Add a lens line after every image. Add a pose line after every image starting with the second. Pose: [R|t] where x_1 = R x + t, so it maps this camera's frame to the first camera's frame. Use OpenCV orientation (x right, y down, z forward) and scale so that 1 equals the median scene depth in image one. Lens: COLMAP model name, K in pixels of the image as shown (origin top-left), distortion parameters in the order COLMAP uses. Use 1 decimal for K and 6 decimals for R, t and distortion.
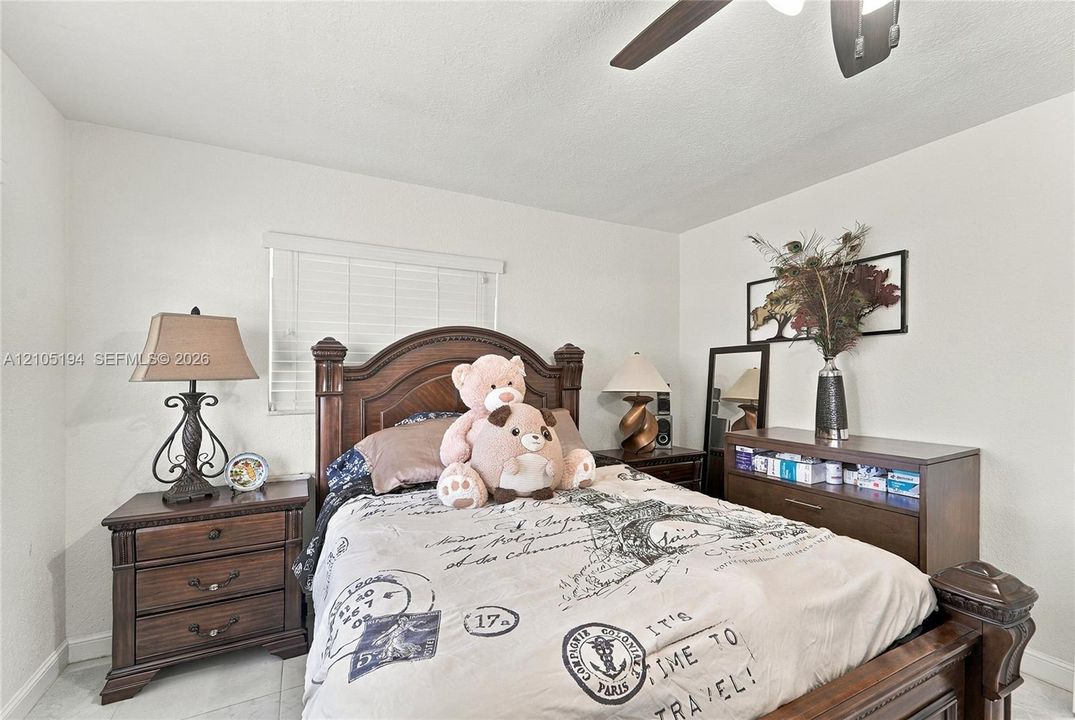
lens RADIAL K [[451.6, 0, 535.8], [0, 451.6, 370.3], [0, 0, 1]] dist [-0.001190, -0.000187]
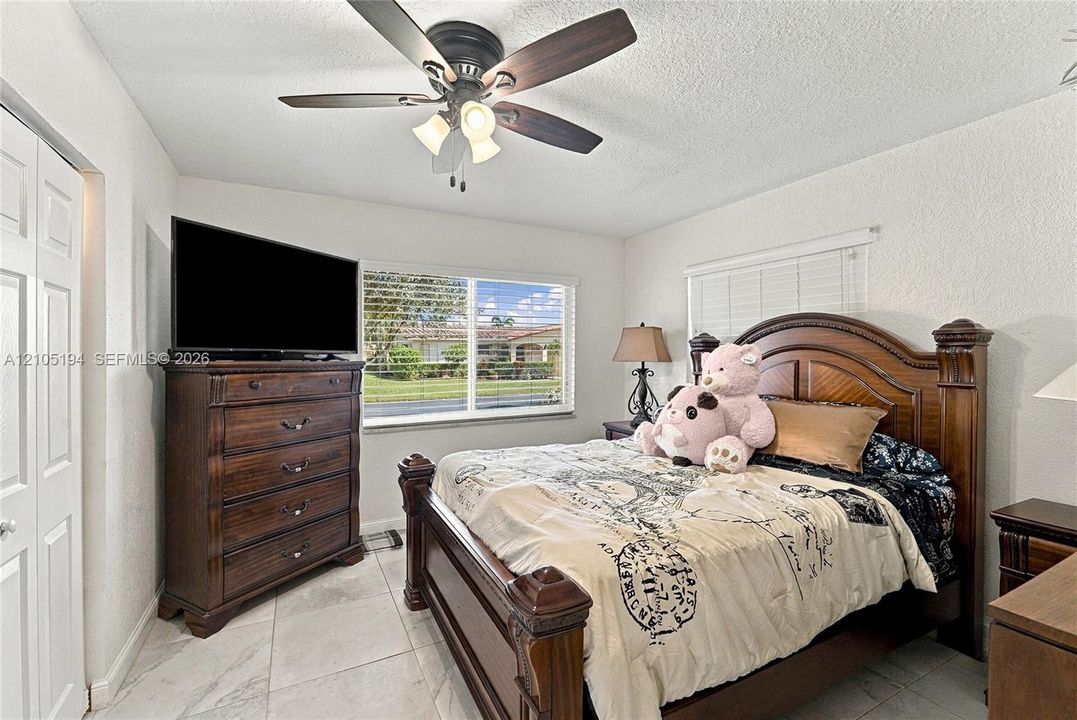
lens RADIAL K [[452.5, 0, 542.1], [0, 452.5, 355.9], [0, 0, 1]] dist [-0.001190, -0.000187]
pose [[0.009924, 0.002496, -0.999948, 1.069486], [-0.006745, 0.999974, 0.002429, -0.003920], [0.999928, 0.006720, 0.009941, 0.552559]]
